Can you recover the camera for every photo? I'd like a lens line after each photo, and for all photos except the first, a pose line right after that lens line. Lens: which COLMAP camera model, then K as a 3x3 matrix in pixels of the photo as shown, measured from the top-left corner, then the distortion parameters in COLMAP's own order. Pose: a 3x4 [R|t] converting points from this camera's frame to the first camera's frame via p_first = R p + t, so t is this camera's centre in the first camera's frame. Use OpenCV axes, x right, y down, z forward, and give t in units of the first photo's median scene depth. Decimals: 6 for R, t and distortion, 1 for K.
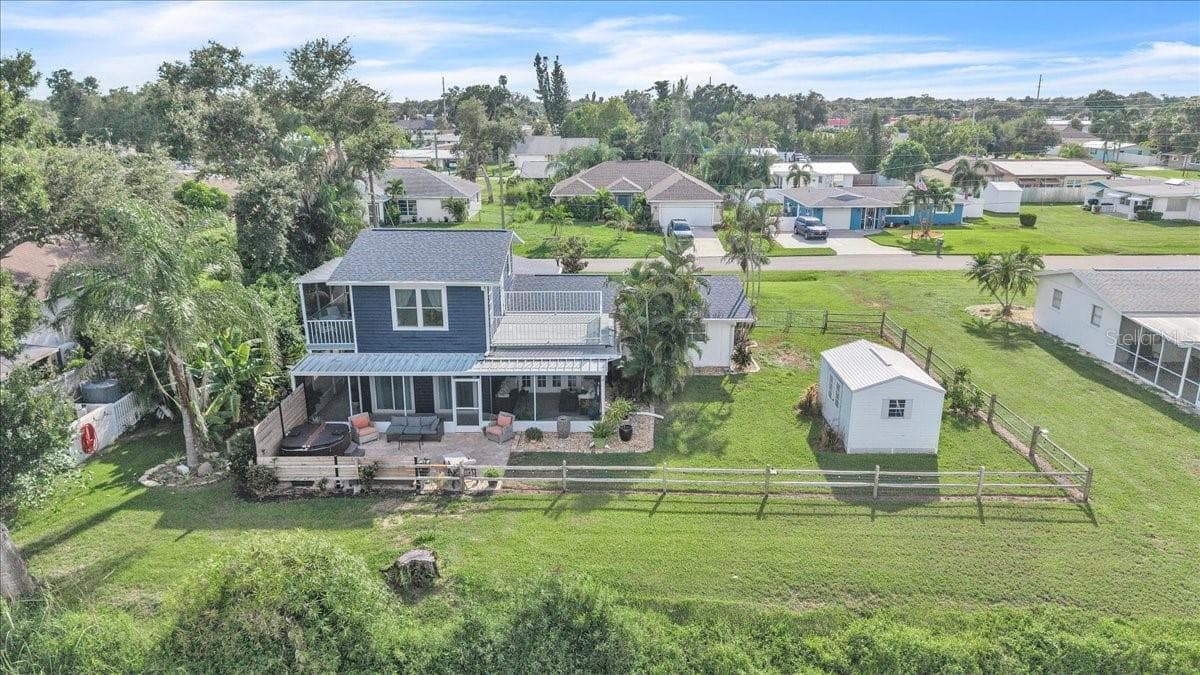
lens RADIAL K [[815.6, 0, 604.8], [0, 815.6, 336.9], [0, 0, 1]] dist [0.059912, -0.075530]
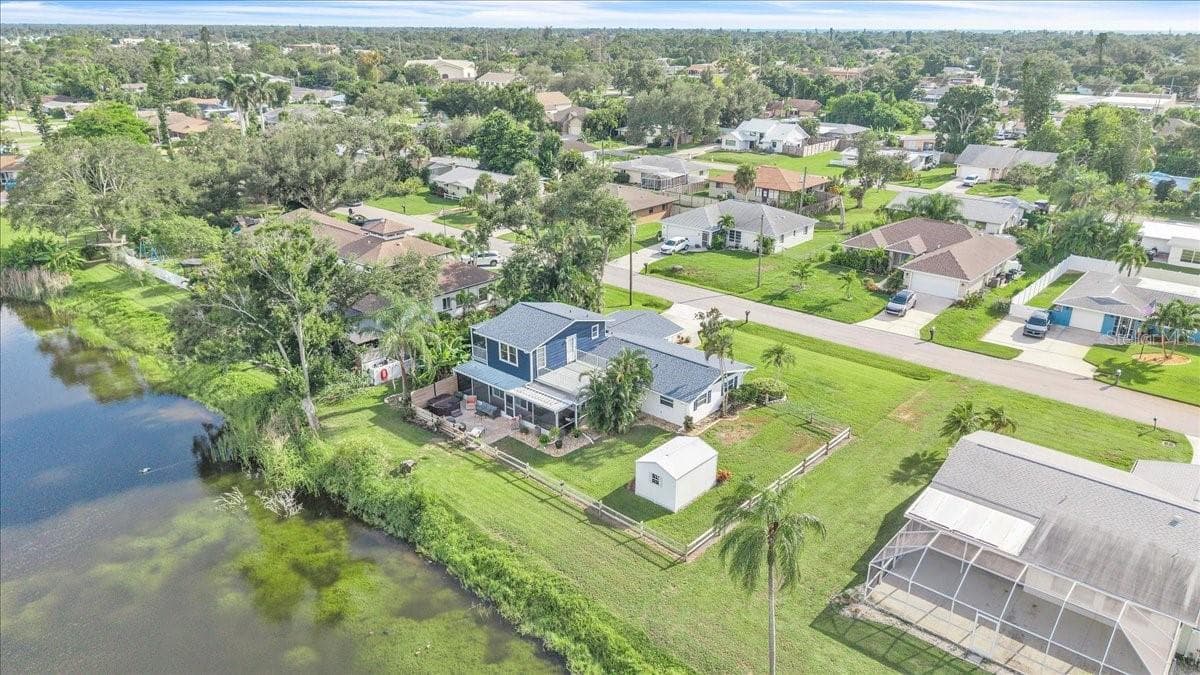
lens RADIAL K [[821.9, 0, 606.8], [0, 821.9, 338.0], [0, 0, 1]] dist [0.143586, -0.271869]
pose [[0.751621, 0.239650, -0.614519, 1.191739], [-0.185095, 0.970859, 0.152225, -0.423518], [0.633092, -0.000671, 0.774076, -0.413064]]
